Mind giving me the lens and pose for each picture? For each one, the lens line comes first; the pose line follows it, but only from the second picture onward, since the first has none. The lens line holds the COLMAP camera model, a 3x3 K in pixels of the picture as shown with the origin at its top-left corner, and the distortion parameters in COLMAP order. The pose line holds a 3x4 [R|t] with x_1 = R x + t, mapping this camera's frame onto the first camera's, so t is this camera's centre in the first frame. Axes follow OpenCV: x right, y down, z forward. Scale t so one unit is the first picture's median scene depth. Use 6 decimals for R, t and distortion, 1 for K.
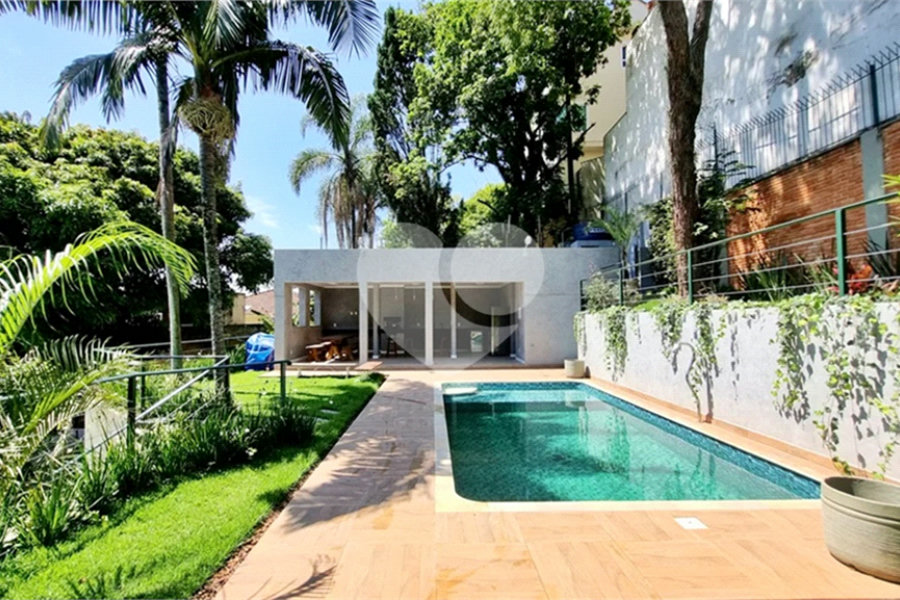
lens RADIAL K [[432.0, 0, 447.7], [0, 432.0, 301.8], [0, 0, 1]] dist [-0.001312, 0.000180]
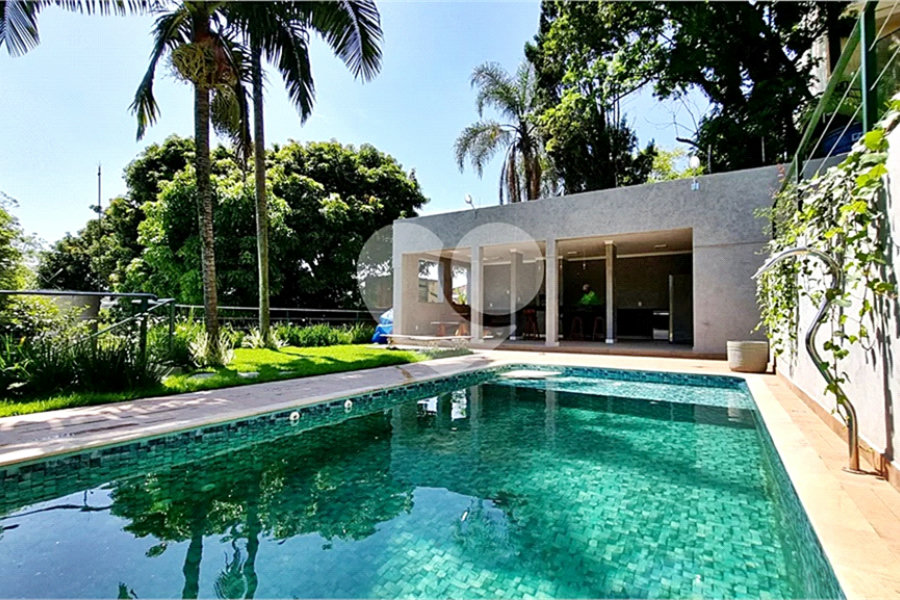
lens RADIAL K [[432.0, 0, 451.7], [0, 432.0, 309.4], [0, 0, 1]] dist [-0.001312, 0.000180]
pose [[0.839496, -0.004808, -0.543345, 0.336244], [0.016061, 0.999744, 0.015968, 0.092541], [0.543129, -0.022131, 0.839358, 0.357326]]
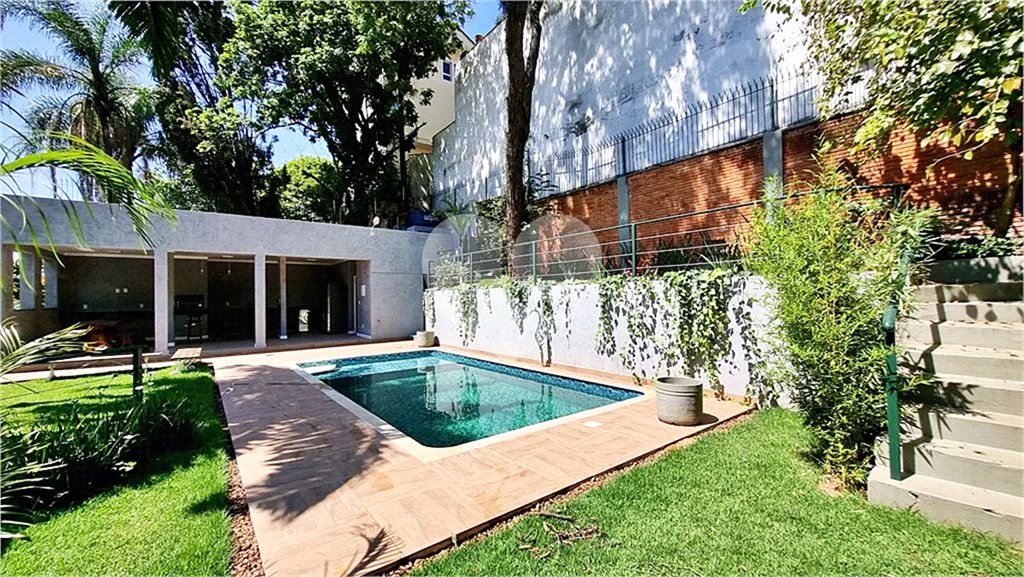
lens RADIAL K [[395.2, 0, 529.0], [0, 395.2, 292.0], [0, 0, 1]] dist [-0.003223, 0.000050]
pose [[0.789242, 0.001280, 0.614081, -0.155162], [-0.015593, 0.999717, 0.017957, 0.010883], [-0.613885, -0.023748, 0.789038, 0.021007]]
